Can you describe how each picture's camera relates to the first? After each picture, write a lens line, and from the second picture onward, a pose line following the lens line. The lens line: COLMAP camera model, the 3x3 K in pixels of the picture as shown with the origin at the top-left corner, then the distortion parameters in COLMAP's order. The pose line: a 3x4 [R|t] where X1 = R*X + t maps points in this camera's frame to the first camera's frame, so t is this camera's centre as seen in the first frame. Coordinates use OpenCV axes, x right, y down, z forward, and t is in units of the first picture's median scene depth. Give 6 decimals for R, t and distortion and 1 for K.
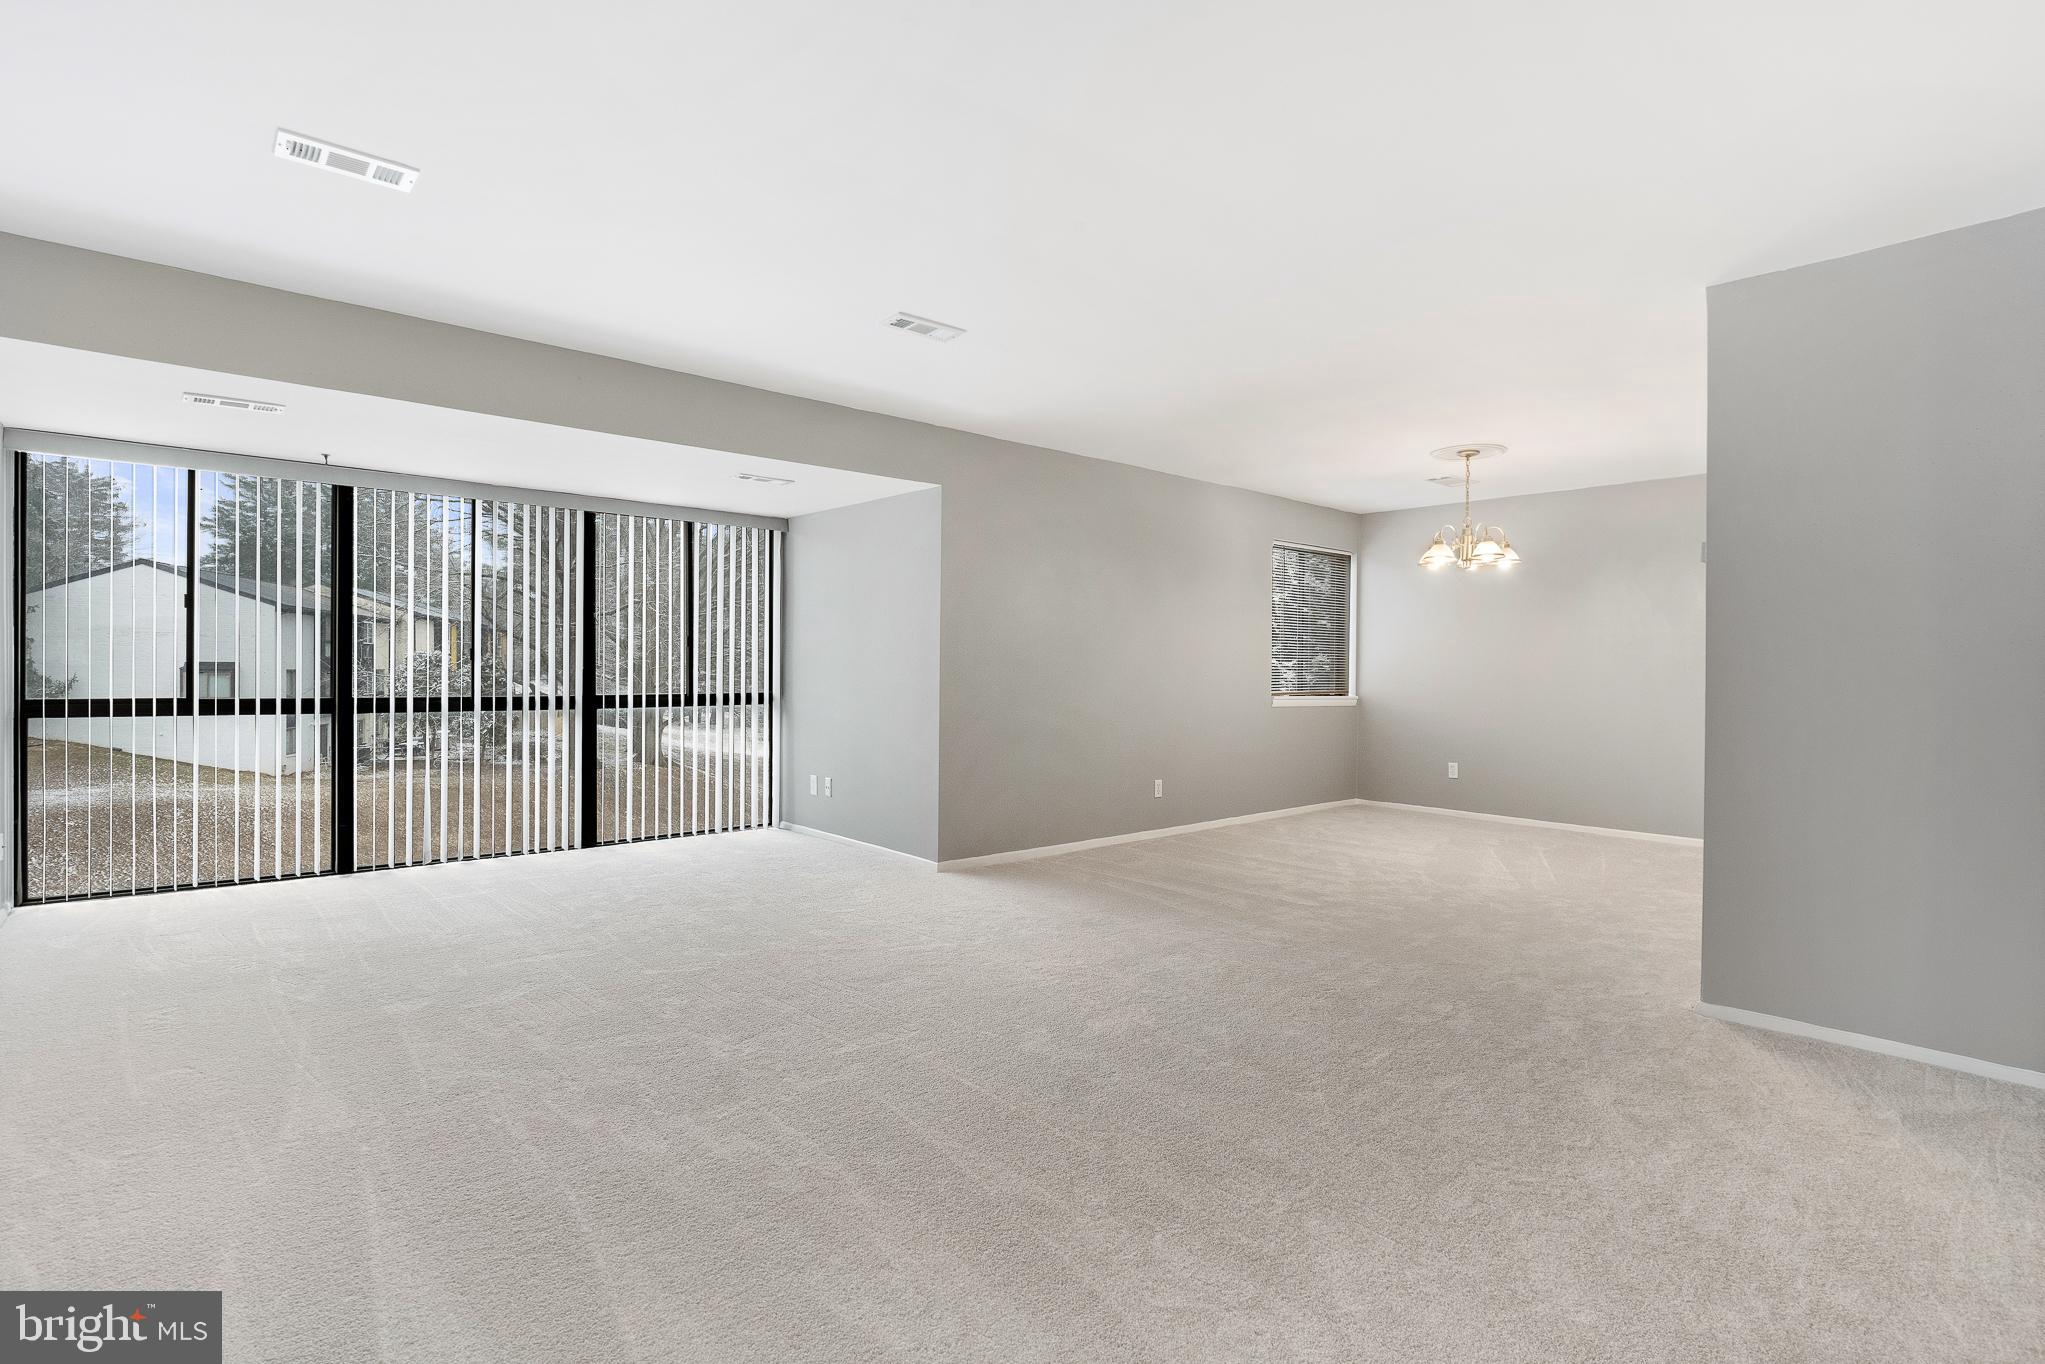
lens RADIAL K [[979.4, 0, 990.3], [0, 979.4, 671.4], [0, 0, 1]] dist [-0.002290, -0.001865]
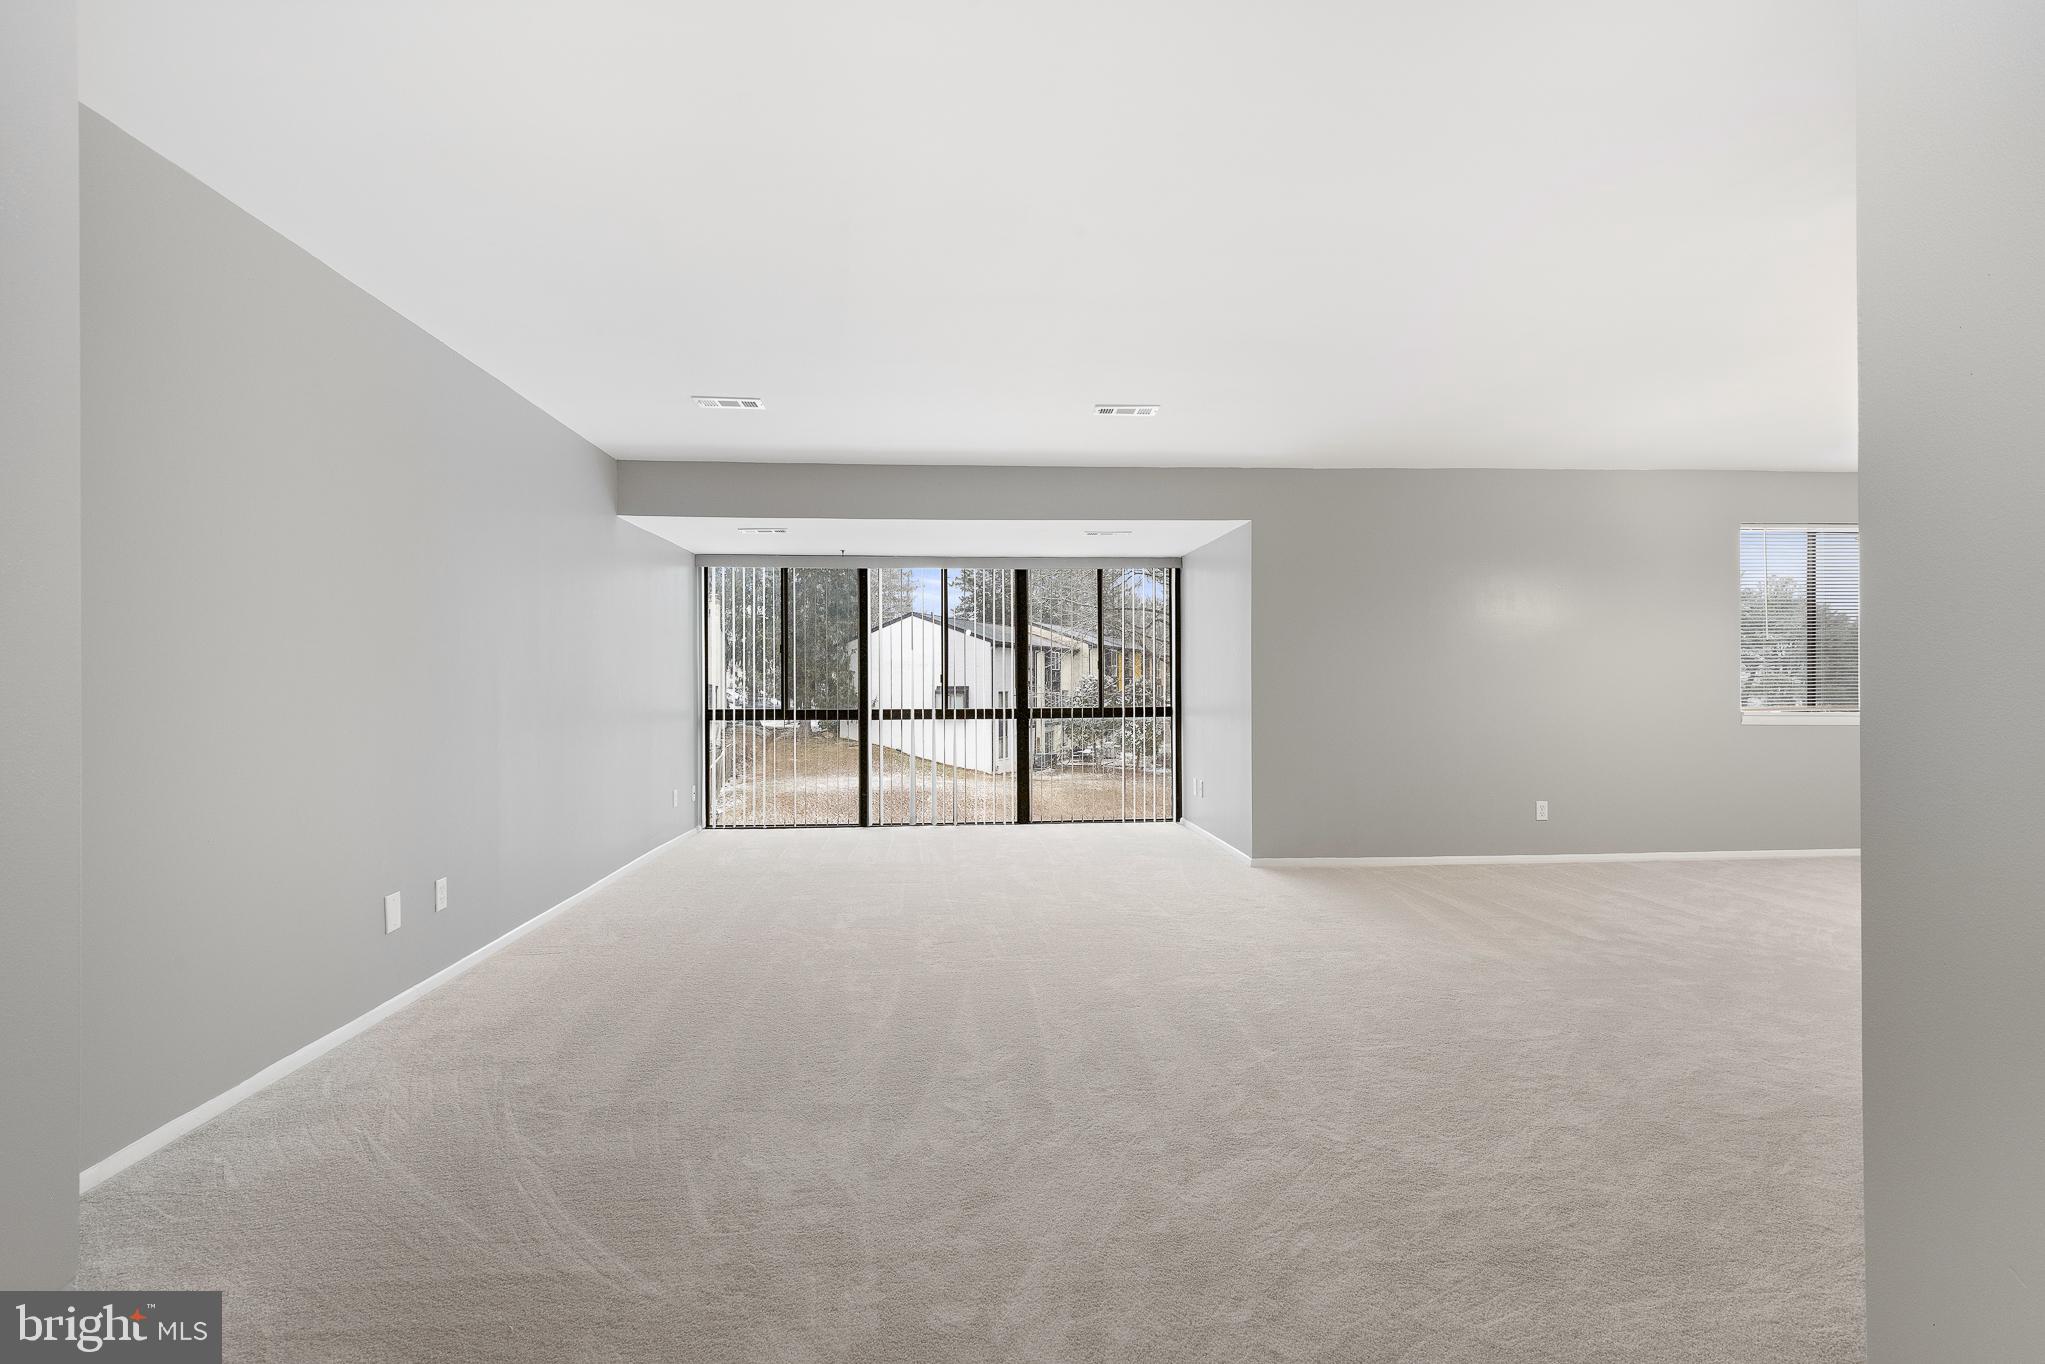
lens RADIAL K [[979.4, 0, 1023.6], [0, 979.4, 679.7], [0, 0, 1]] dist [-0.002290, -0.001865]
pose [[0.794597, -0.013967, -0.606976, 0.389857], [0.007270, 0.999883, -0.013491, 0.004705], [0.607094, 0.006308, 0.794605, -0.041987]]
